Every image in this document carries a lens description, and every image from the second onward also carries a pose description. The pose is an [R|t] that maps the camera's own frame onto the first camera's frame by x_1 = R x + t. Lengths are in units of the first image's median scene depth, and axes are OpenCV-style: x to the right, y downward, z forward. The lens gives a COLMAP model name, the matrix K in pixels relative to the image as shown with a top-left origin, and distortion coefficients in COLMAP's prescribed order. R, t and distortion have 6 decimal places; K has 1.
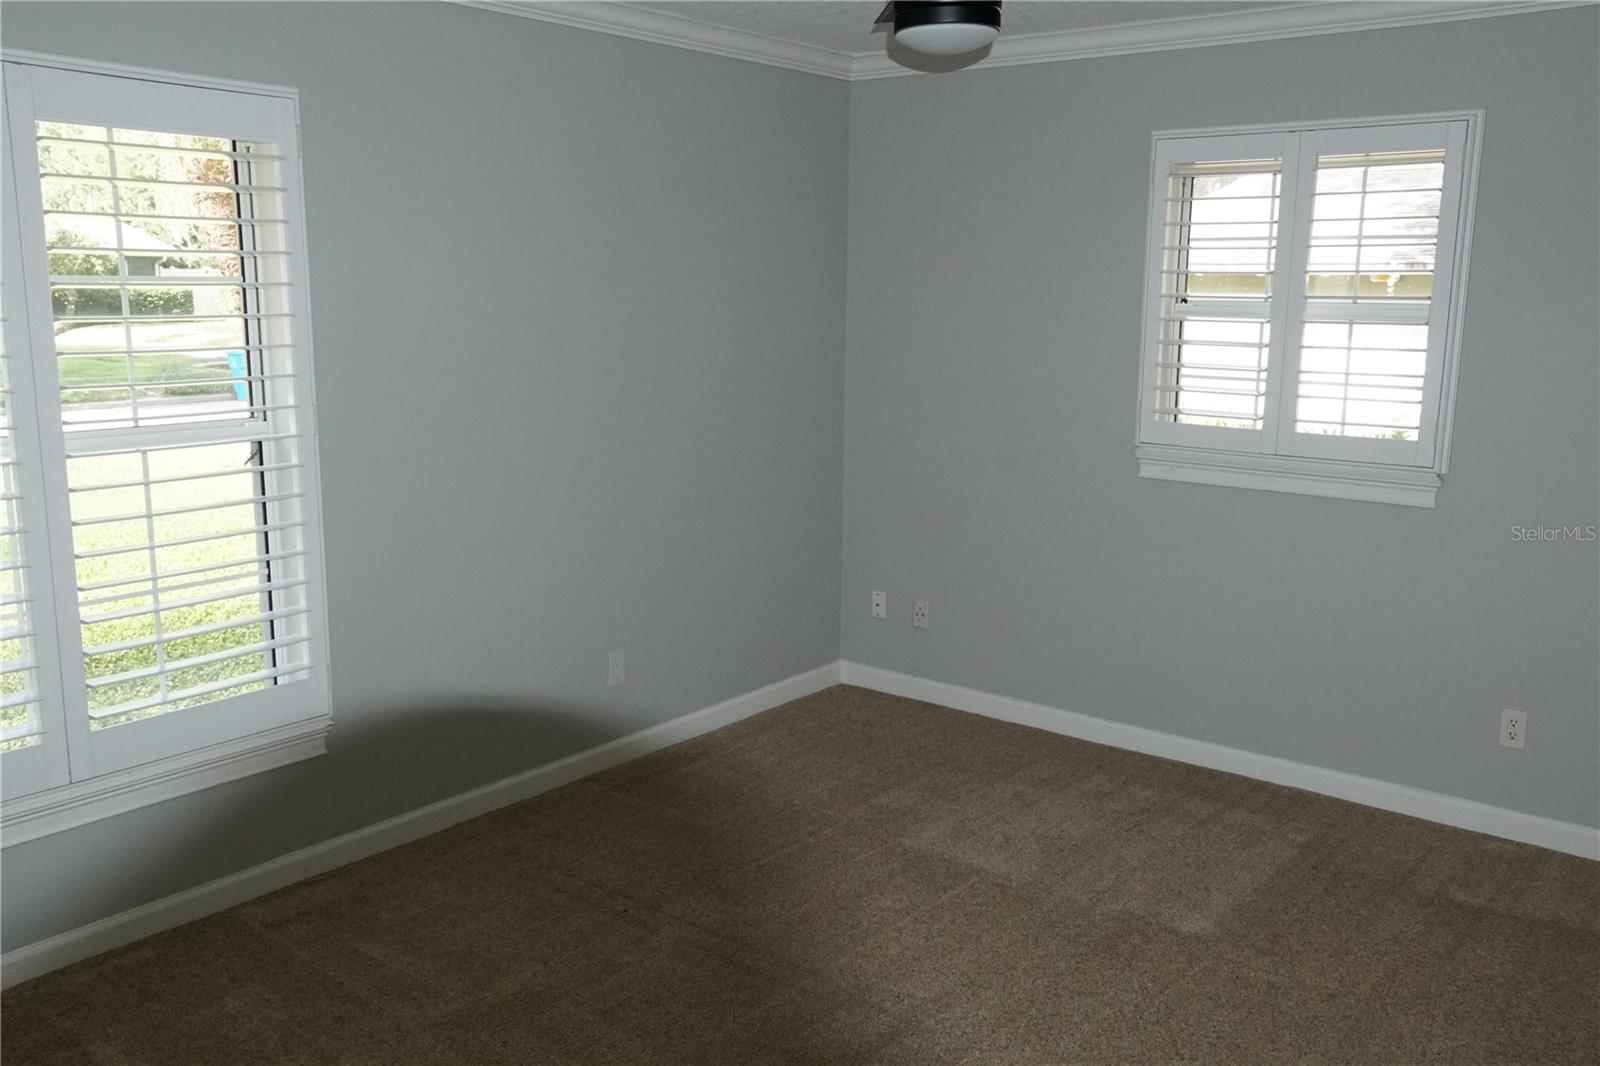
lens RADIAL K [[1332.3, 0, 800.9], [0, 1332.3, 552.7], [0, 0, 1]] dist [-0.033297, 0.074798]
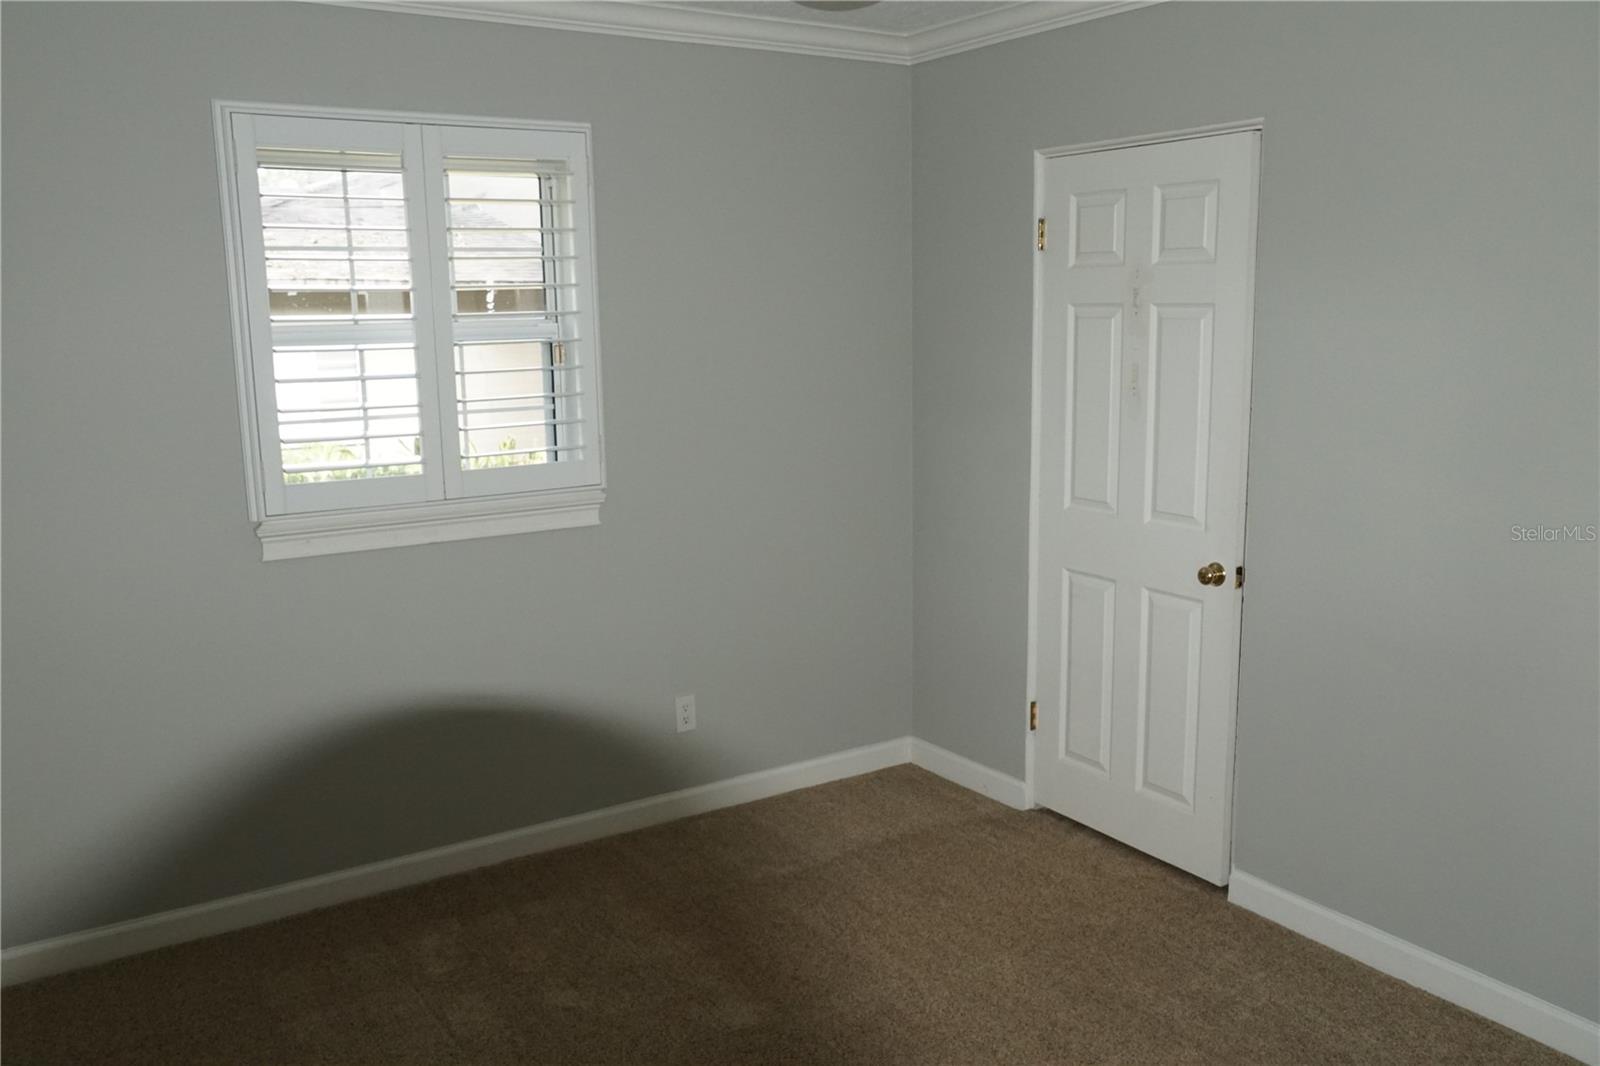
lens RADIAL K [[1332.3, 0, 800.9], [0, 1332.3, 552.7], [0, 0, 1]] dist [-0.033297, 0.074798]
pose [[0.292174, -0.181057, 0.939070, -0.397033], [0.208001, 0.970441, 0.122390, -0.099158], [-0.933472, 0.159568, 0.321198, 0.519356]]
